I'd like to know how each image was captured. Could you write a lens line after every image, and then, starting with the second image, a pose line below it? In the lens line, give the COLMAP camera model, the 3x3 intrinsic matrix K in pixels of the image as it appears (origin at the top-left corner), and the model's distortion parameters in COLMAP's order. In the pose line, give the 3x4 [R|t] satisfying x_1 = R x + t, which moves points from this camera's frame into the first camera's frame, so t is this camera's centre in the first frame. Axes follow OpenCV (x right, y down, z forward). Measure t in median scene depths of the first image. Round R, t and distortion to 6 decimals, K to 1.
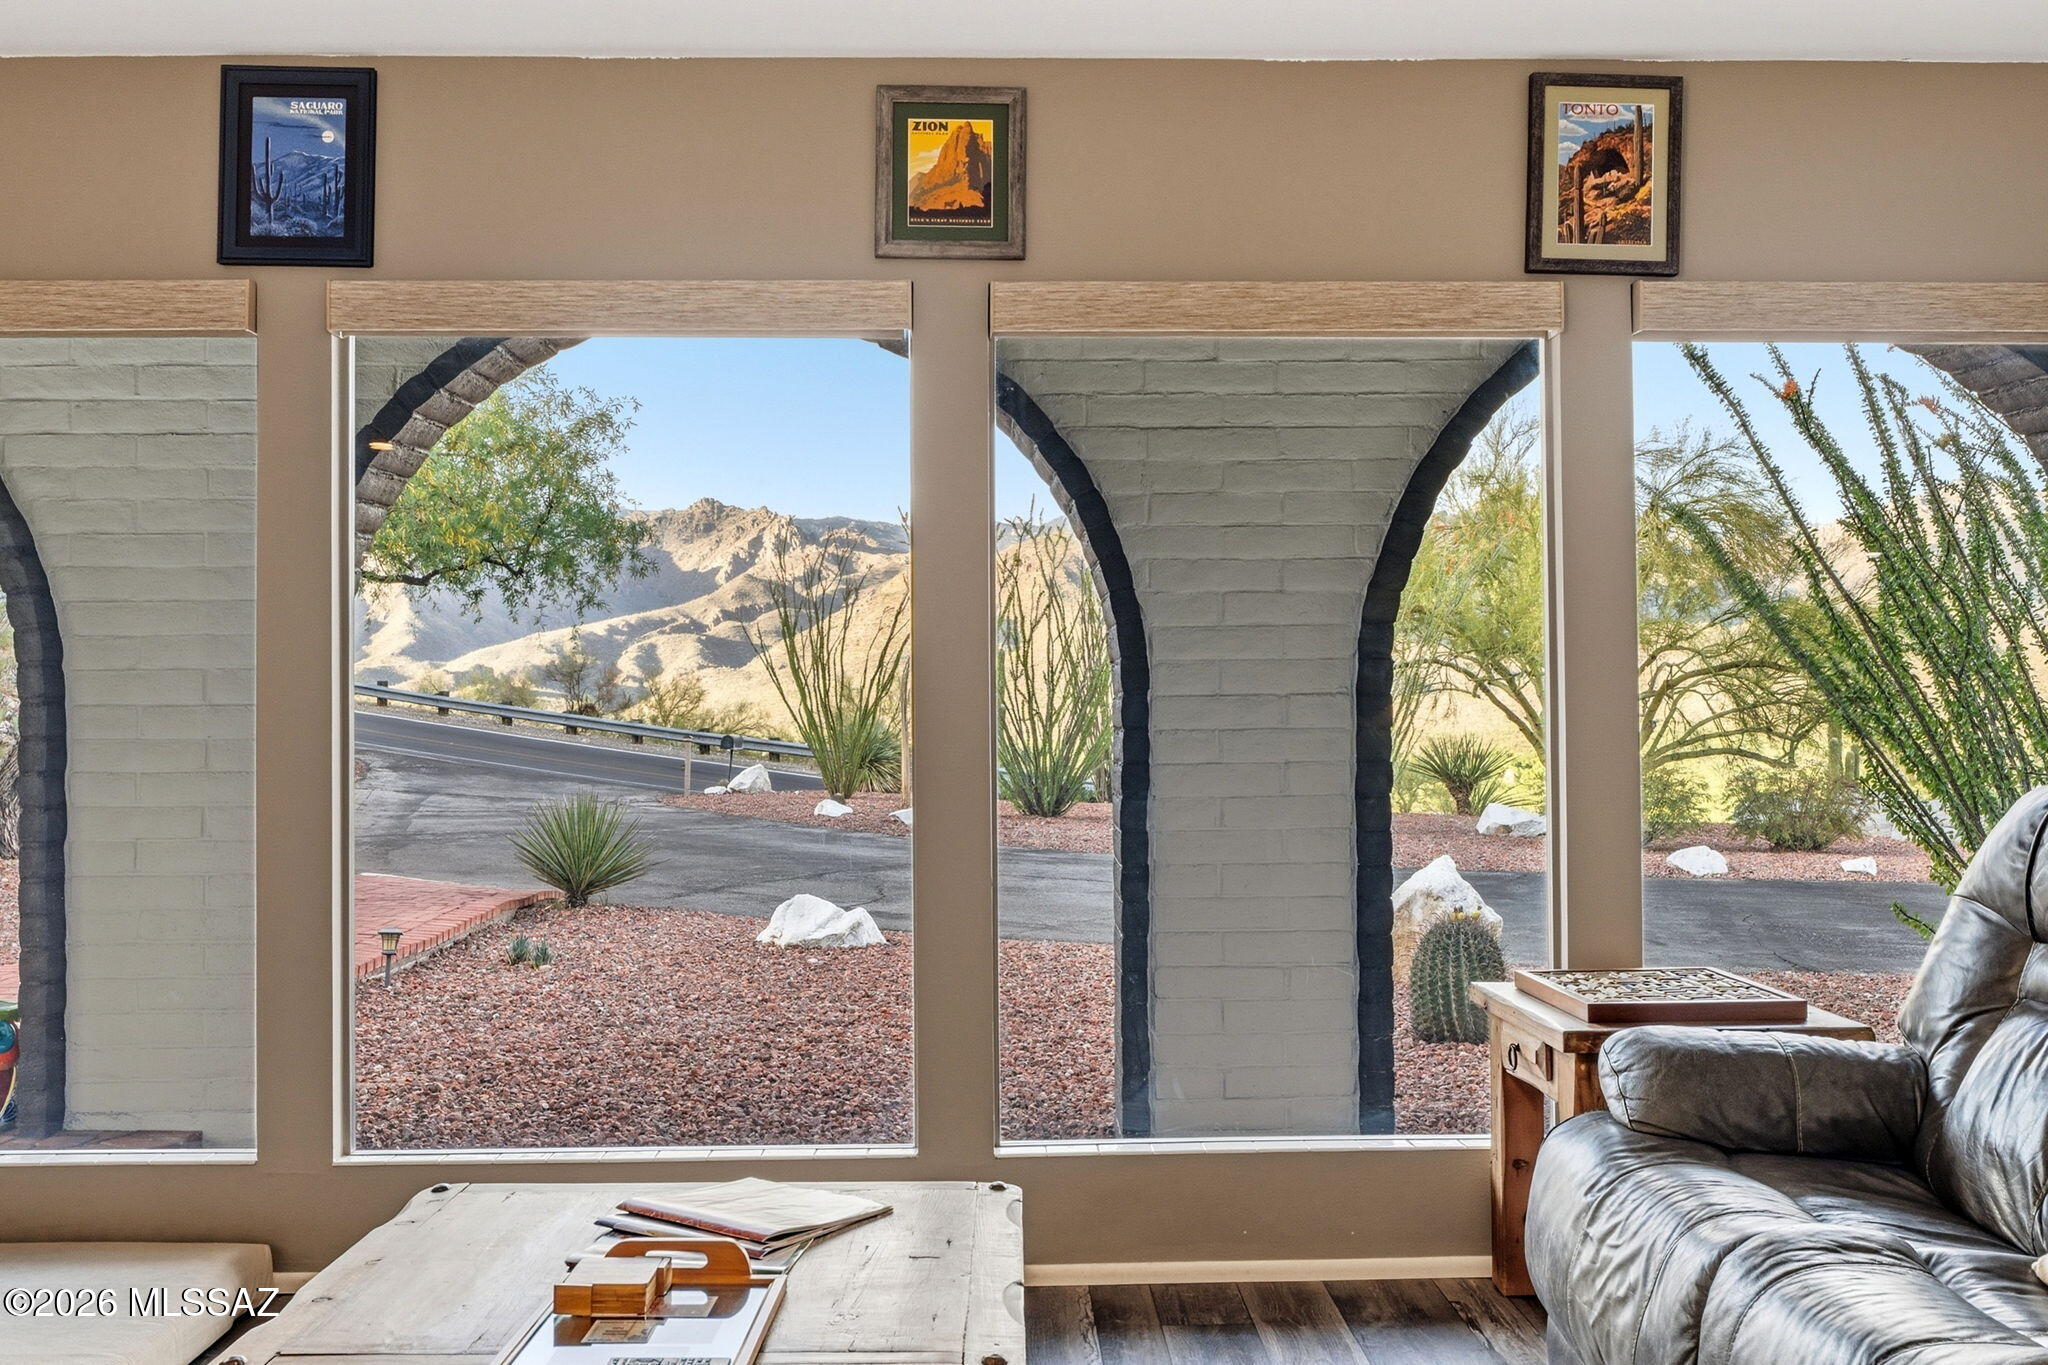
lens RADIAL K [[1883.7, 0, 1023.9], [0, 1883.7, 650.9], [0, 0, 1]] dist [-0.005423, -0.003061]
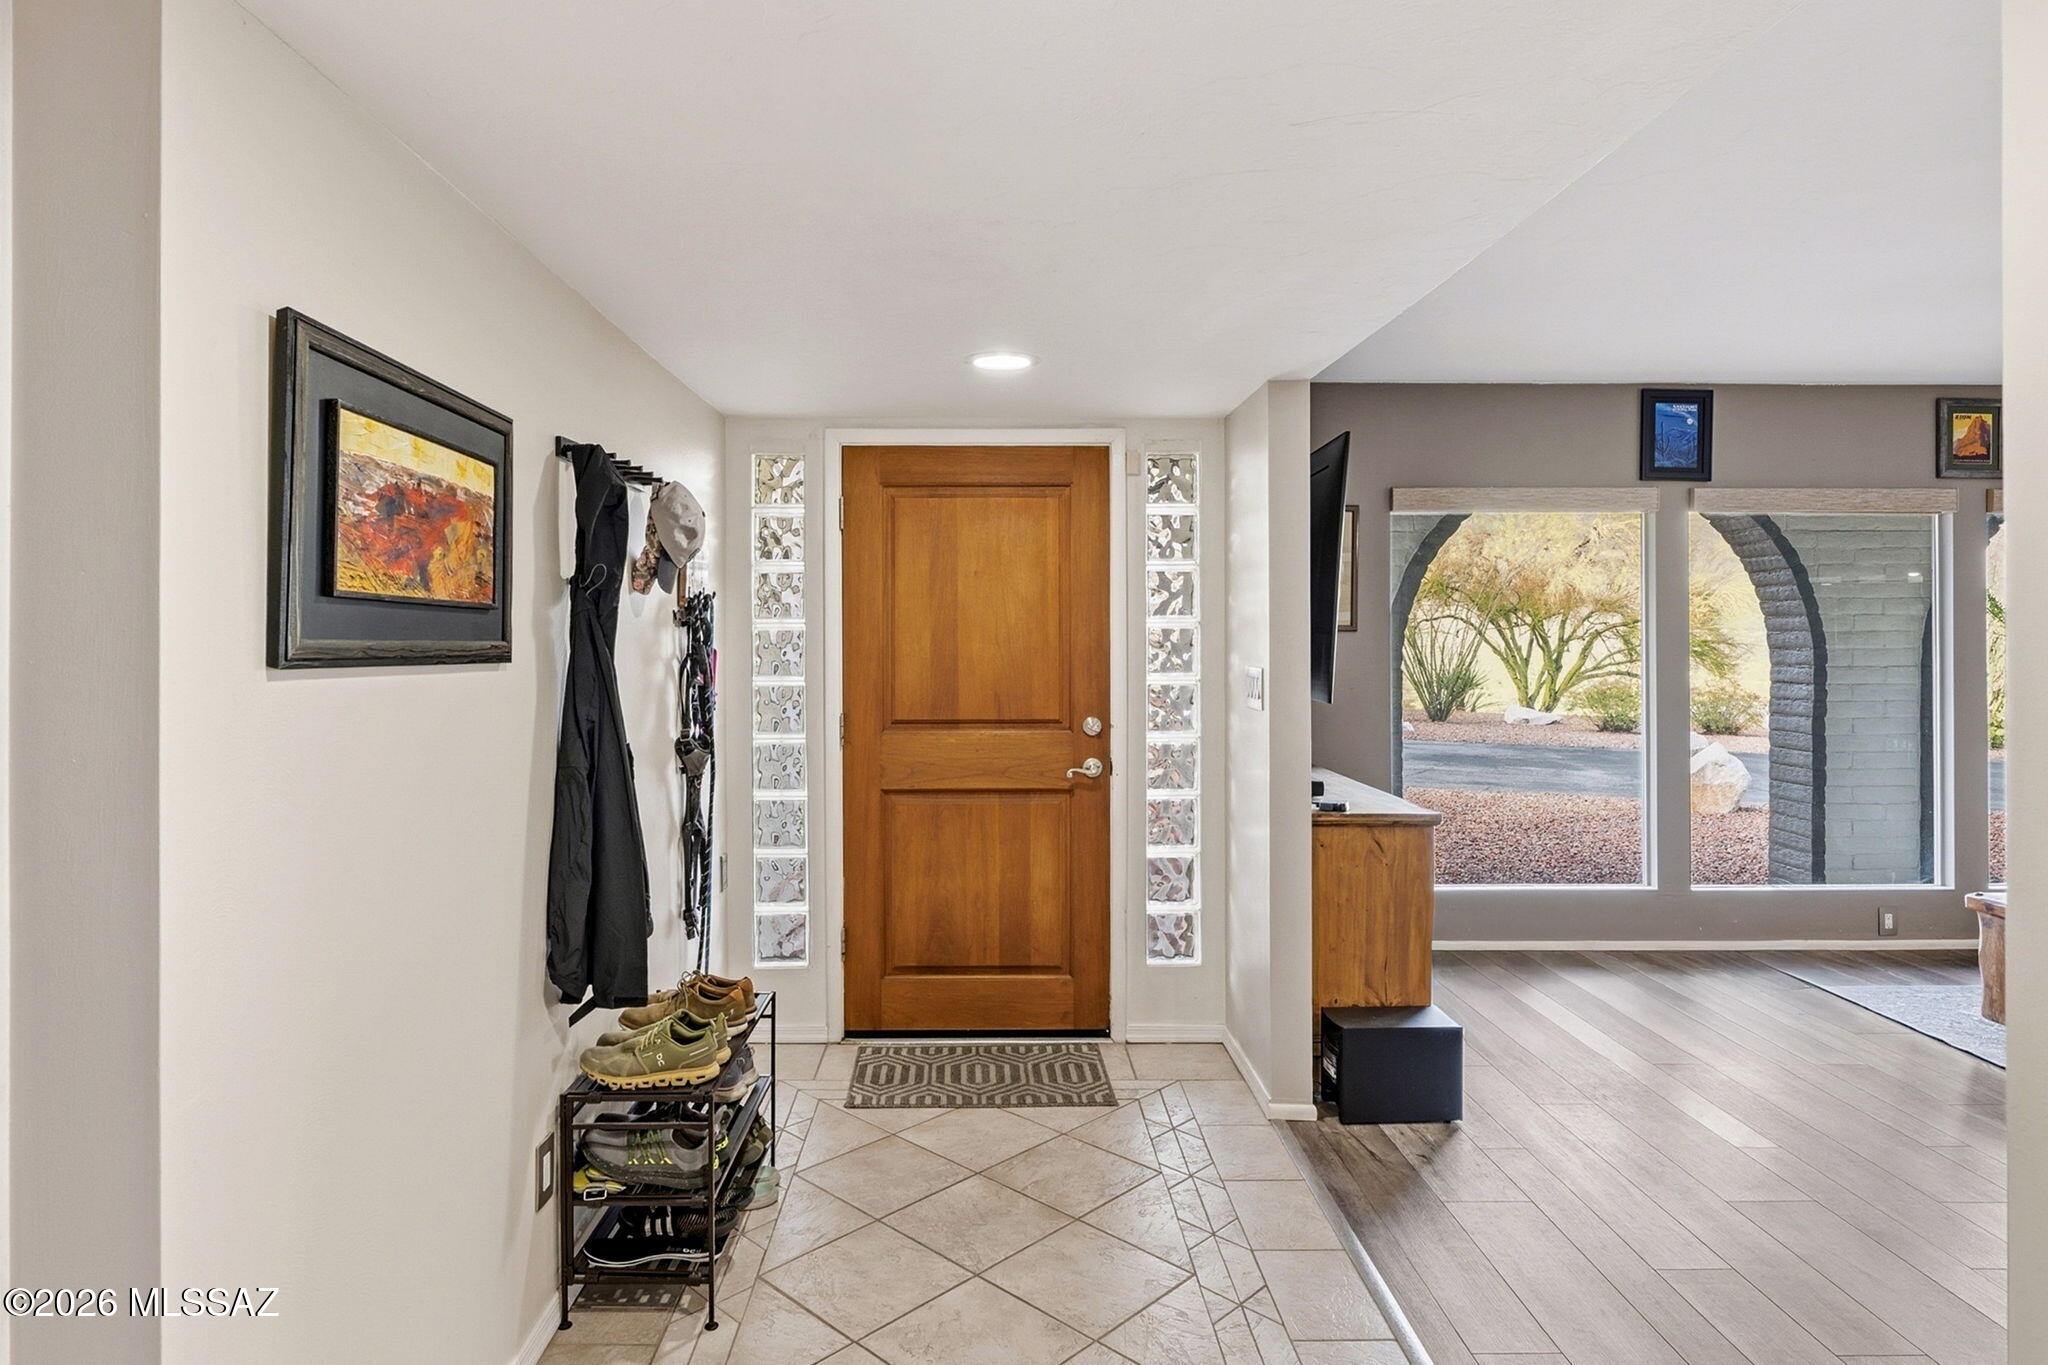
lens RADIAL K [[1108.4, 0, 1015.1], [0, 1108.4, 628.9], [0, 0, 1]] dist [-0.006850, -0.001602]
pose [[0.999603, 0.006696, -0.027379, -1.109671], [-0.006075, 0.999724, 0.022715, -0.057223], [0.027524, -0.022540, 0.999367, -0.303910]]
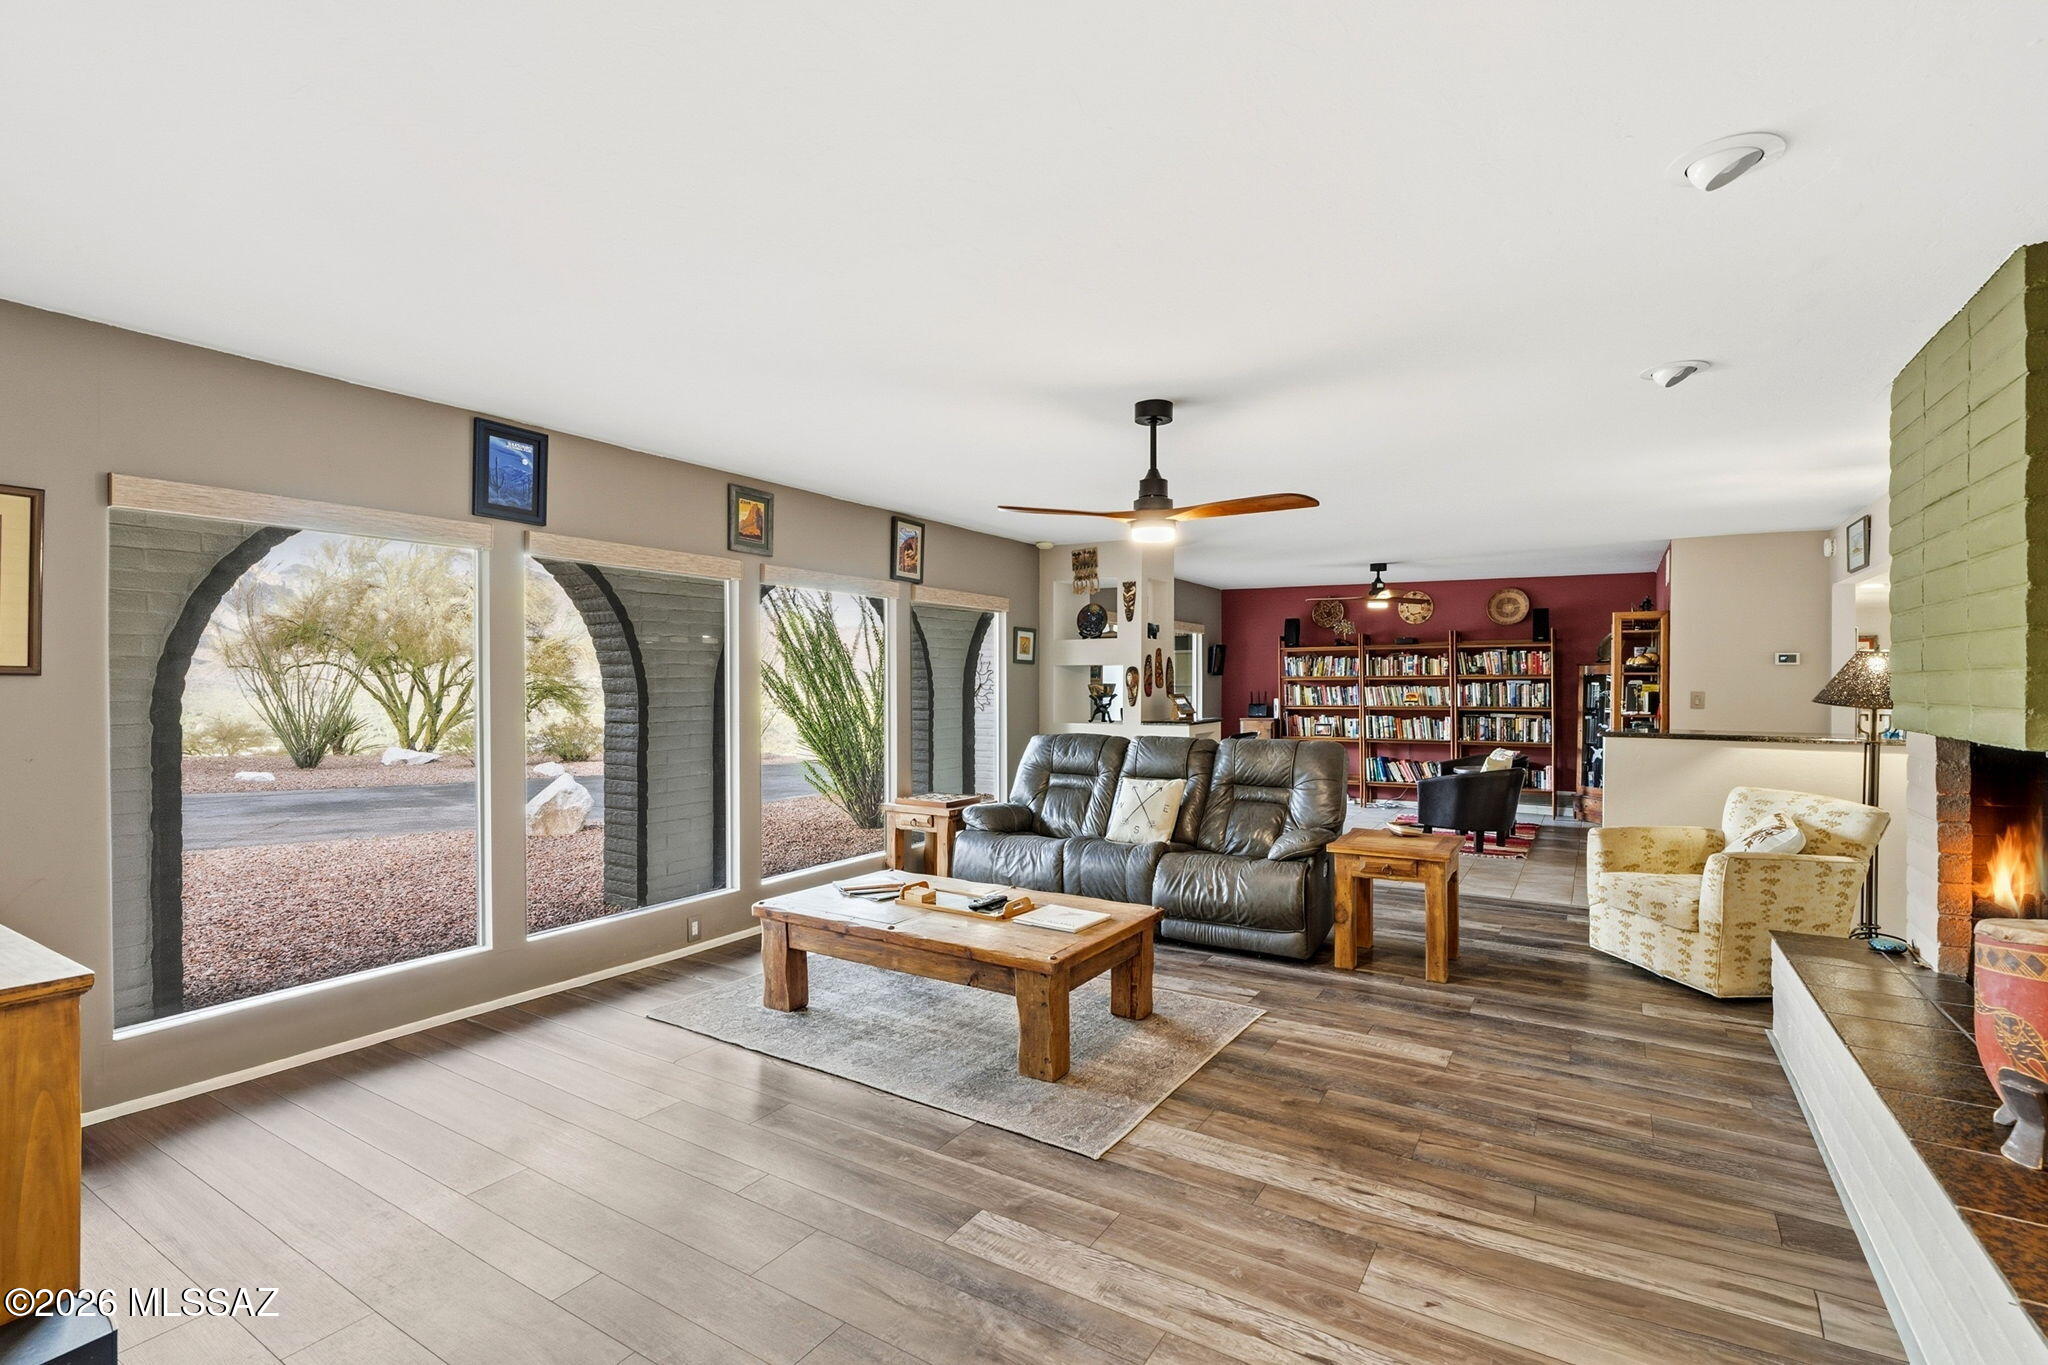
lens RADIAL K [[942.7, 0, 1024.2], [0, 942.7, 691.7], [0, 0, 1]] dist [-0.001693, -0.000431]
pose [[0.552608, -0.001394, 0.833440, -0.942840], [-0.028028, 0.999402, 0.020255, -0.050691], [-0.832970, -0.034552, 0.552239, -0.067264]]
